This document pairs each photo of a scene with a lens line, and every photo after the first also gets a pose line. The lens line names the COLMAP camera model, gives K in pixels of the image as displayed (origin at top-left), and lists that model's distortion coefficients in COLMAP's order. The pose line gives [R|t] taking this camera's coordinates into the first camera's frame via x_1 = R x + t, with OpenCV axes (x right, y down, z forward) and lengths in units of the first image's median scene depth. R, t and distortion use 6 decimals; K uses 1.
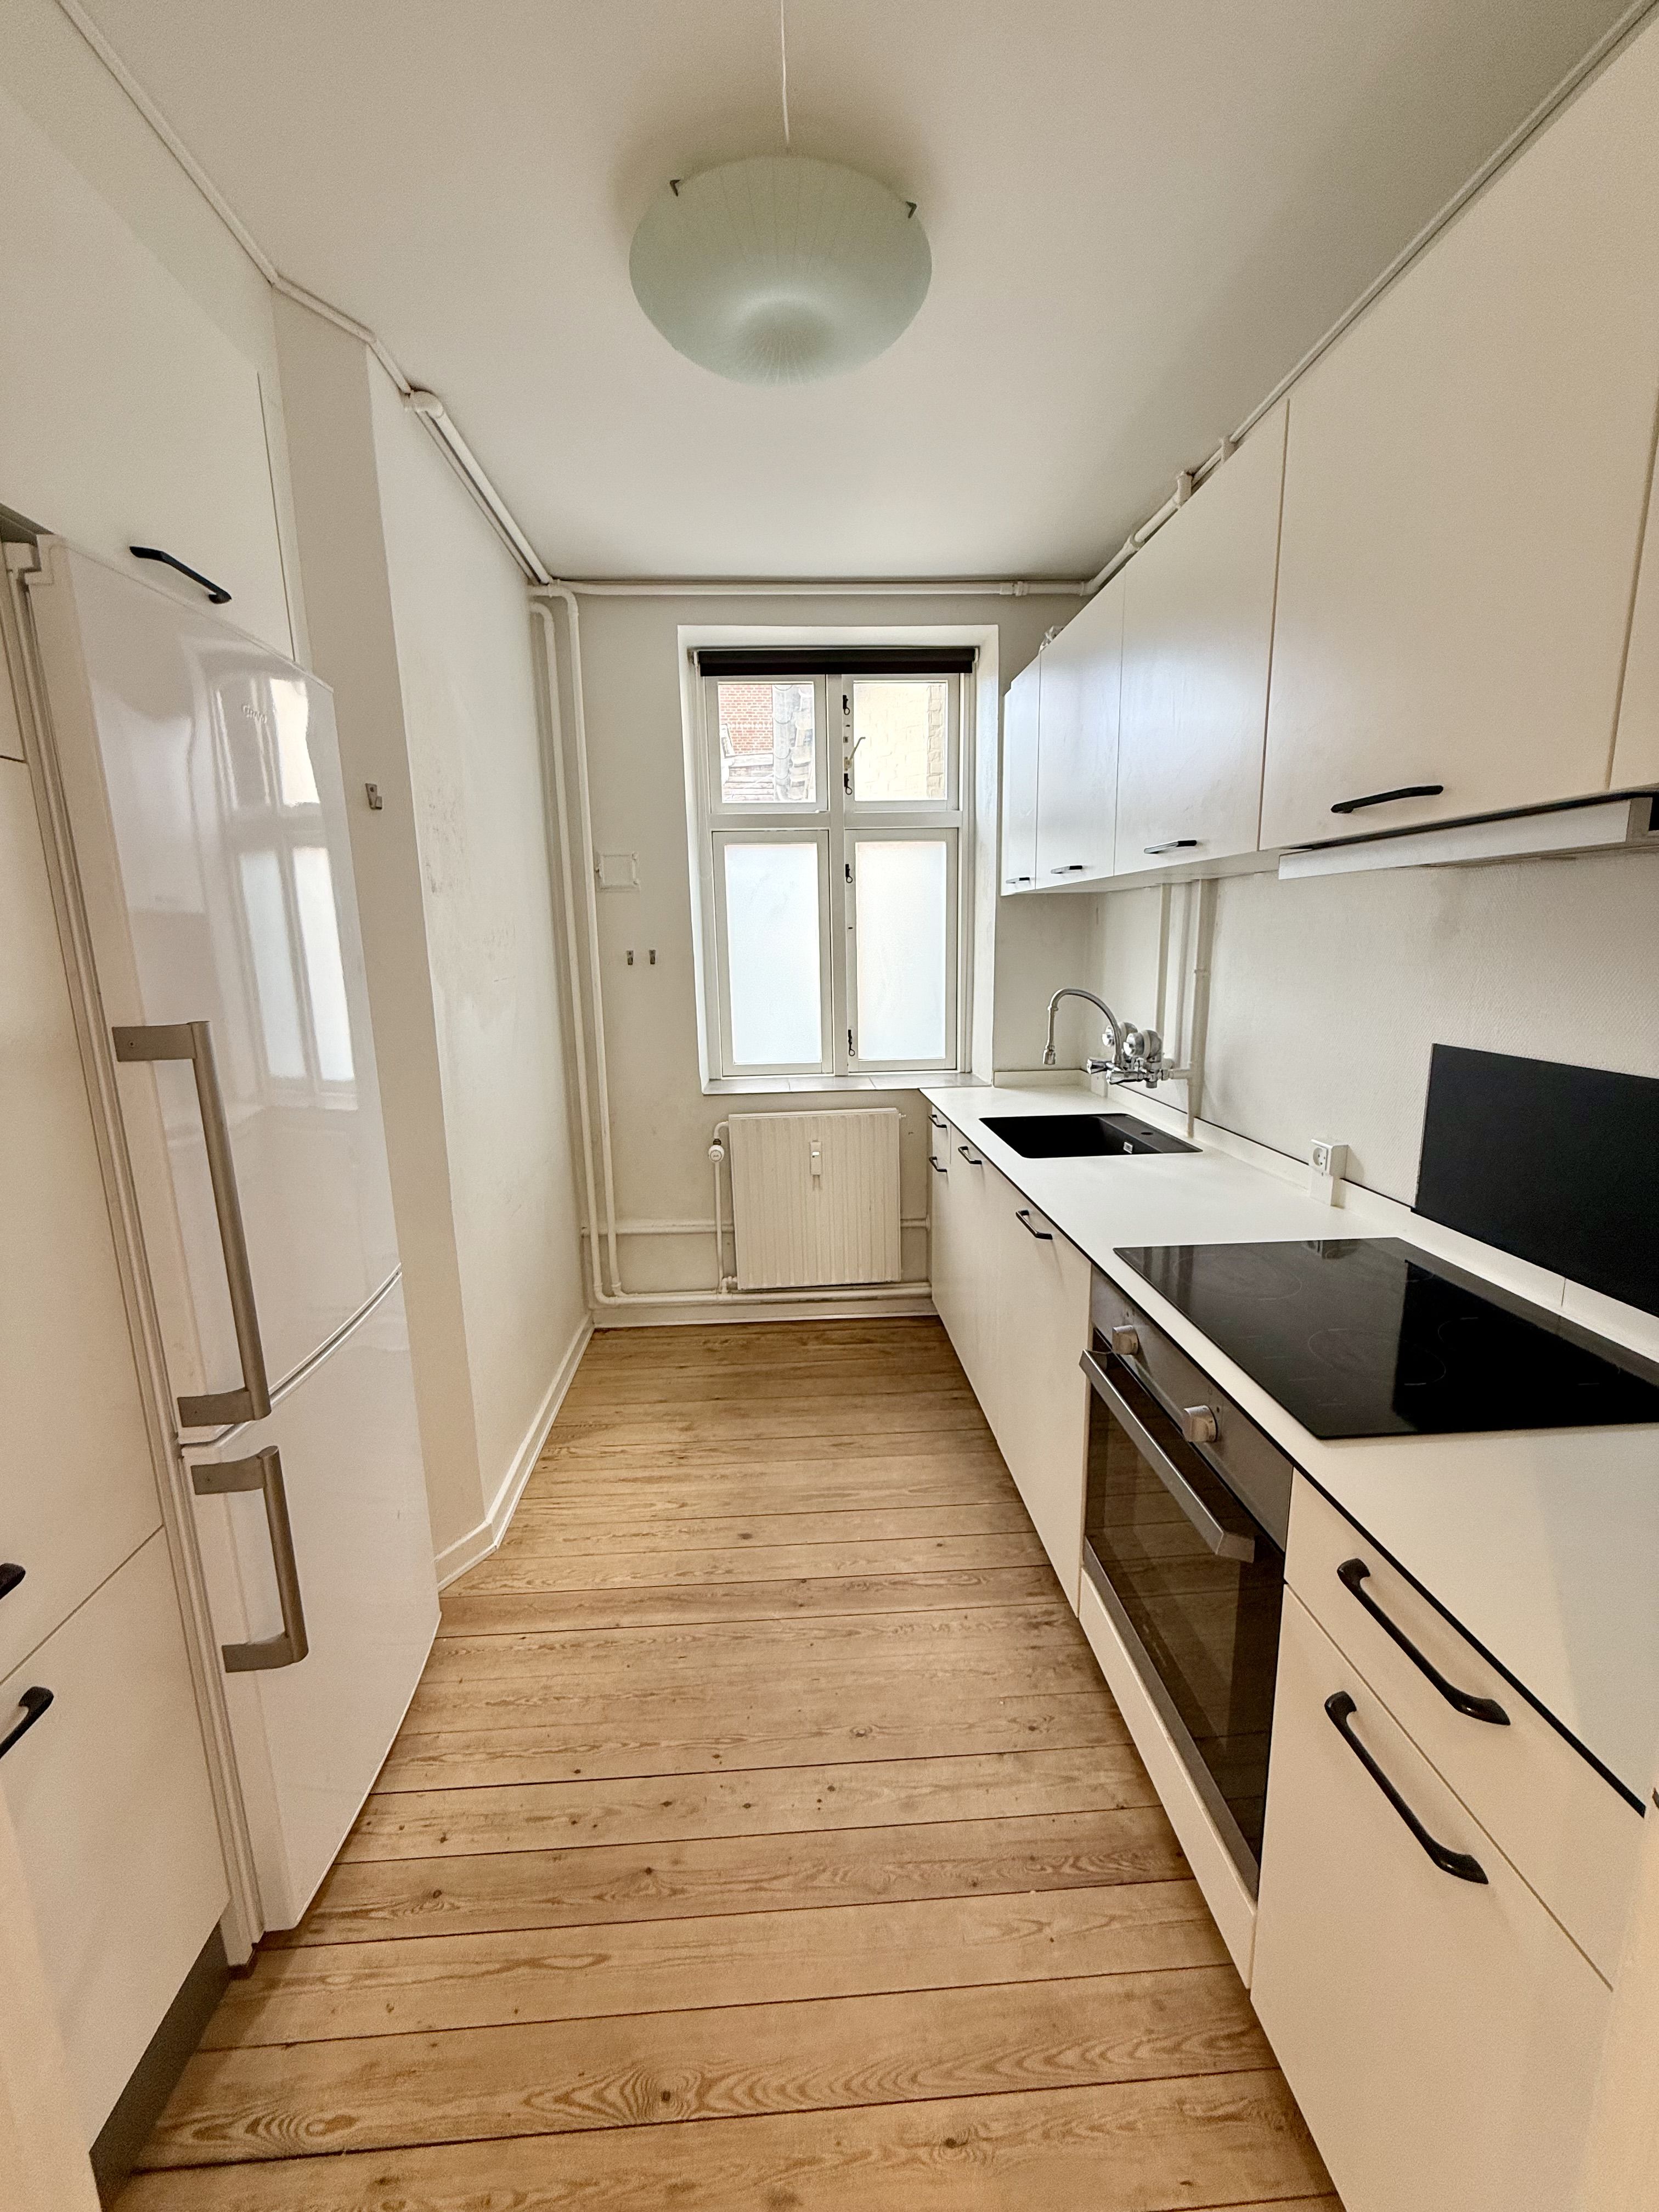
lens RADIAL K [[884.3, 0, 829.5], [0, 884.3, 1106.0], [0, 0, 1]] dist [-0.001225, -0.000148]
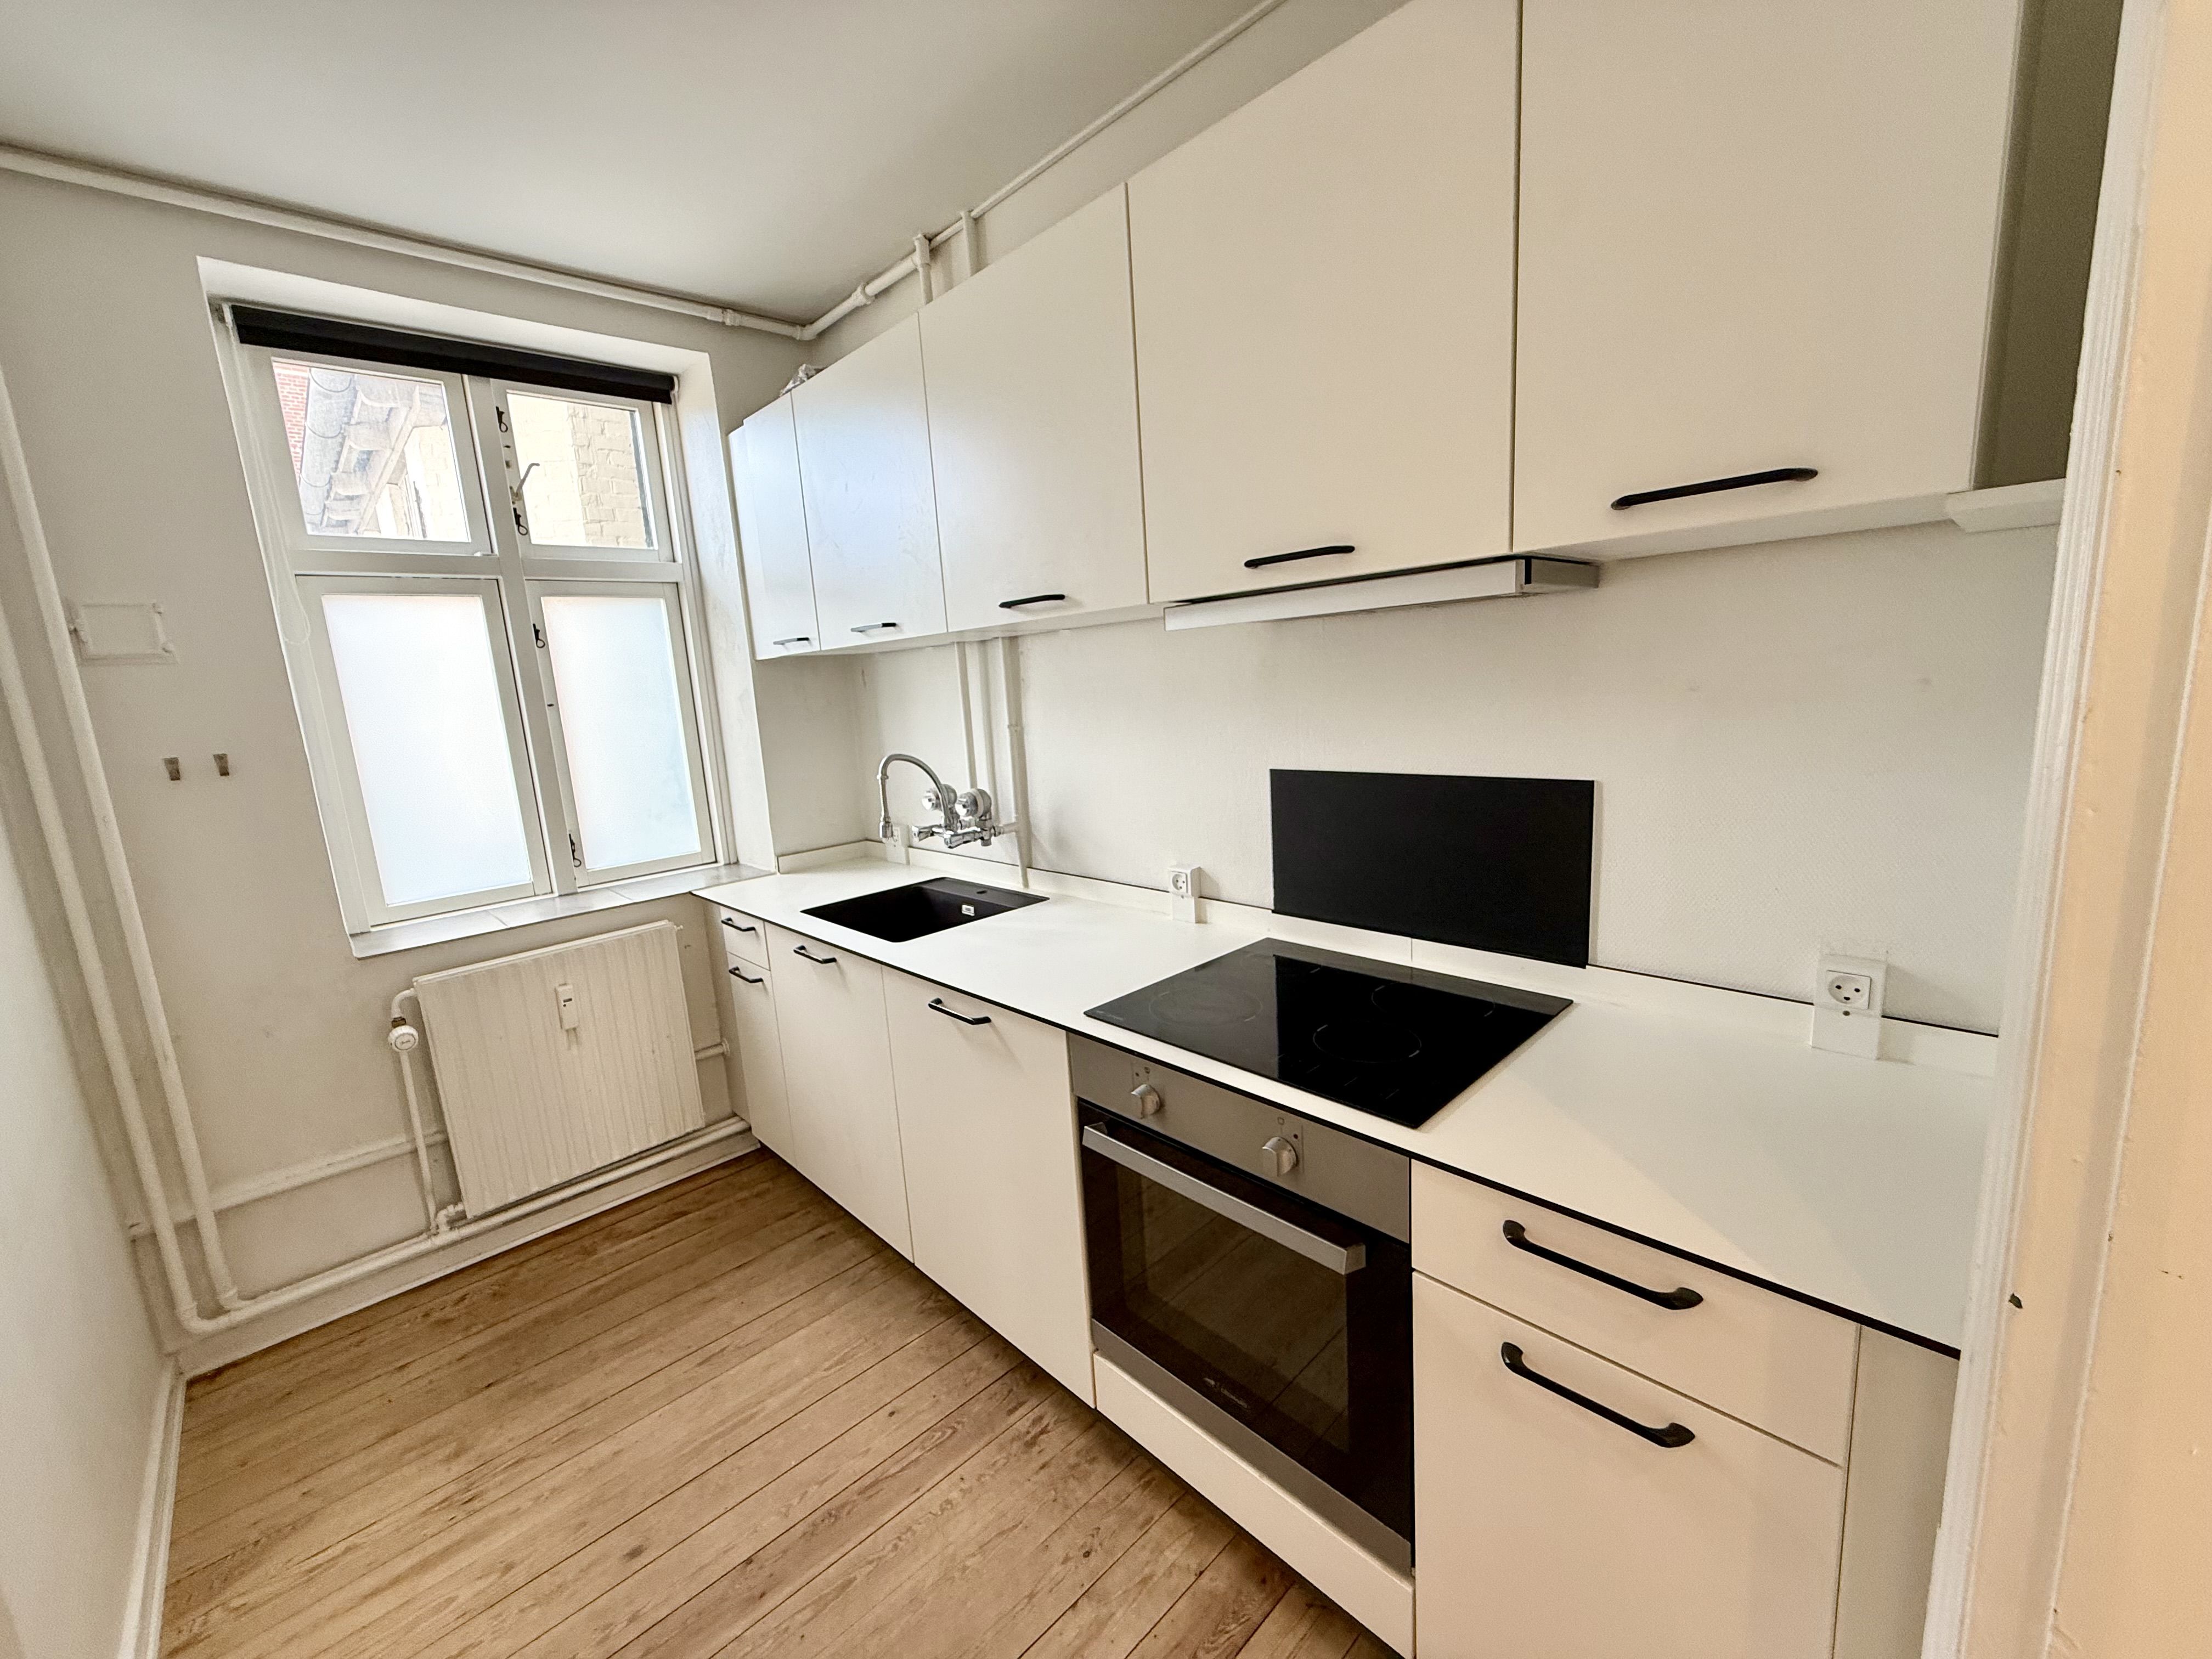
lens RADIAL K [[884.7, 0, 1104.7], [0, 884.7, 833.8], [0, 0, 1]] dist [0.000508, -0.000236]
pose [[0.765276, -0.142203, 0.627798, -0.136338], [0.170324, 0.985265, 0.015550, -0.023431], [-0.620759, 0.095029, 0.778221, 0.126776]]
